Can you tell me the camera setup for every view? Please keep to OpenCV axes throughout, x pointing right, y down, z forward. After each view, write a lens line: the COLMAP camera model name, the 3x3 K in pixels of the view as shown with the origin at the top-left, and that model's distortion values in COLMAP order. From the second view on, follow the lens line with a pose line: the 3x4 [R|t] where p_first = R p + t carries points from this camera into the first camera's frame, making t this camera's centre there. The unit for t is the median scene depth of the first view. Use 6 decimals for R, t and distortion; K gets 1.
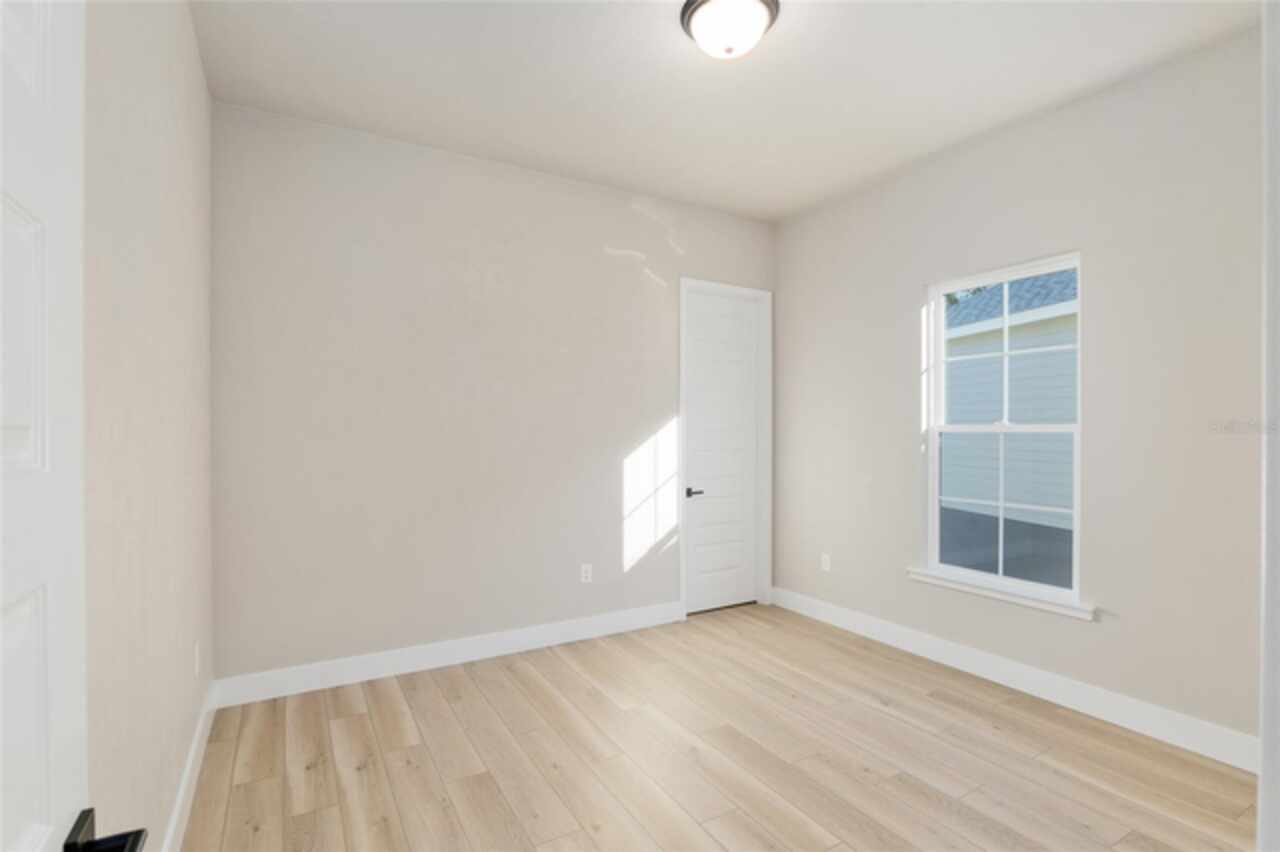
lens RADIAL K [[594.8, 0, 646.3], [0, 594.8, 428.9], [0, 0, 1]] dist [-0.019460, 0.002675]
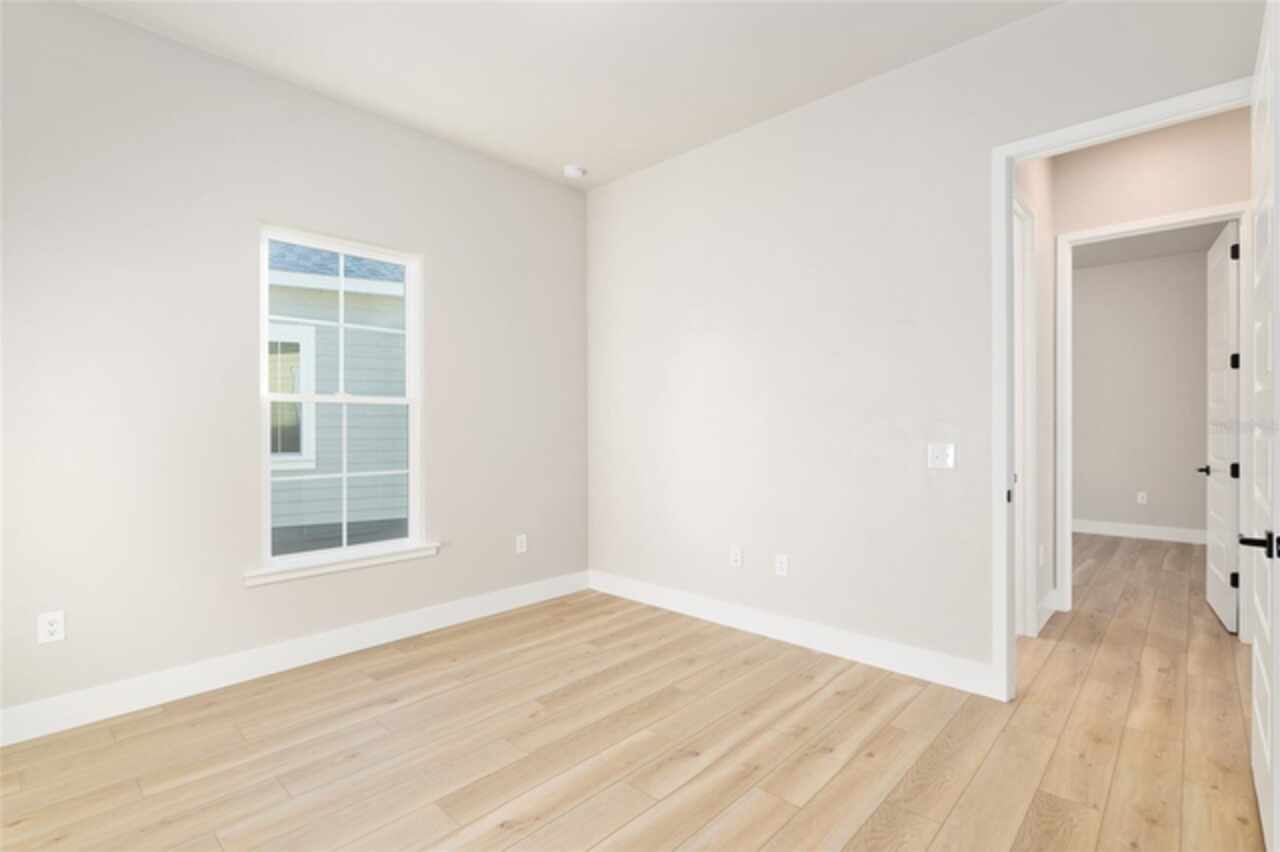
lens RADIAL K [[594.8, 0, 644.4], [0, 594.8, 424.0], [0, 0, 1]] dist [-0.019460, 0.002675]
pose [[-0.273395, -0.007595, 0.961872, -0.536240], [-0.006588, 0.999960, 0.006024, 0.033151], [-0.961879, -0.004690, -0.273434, 0.837786]]
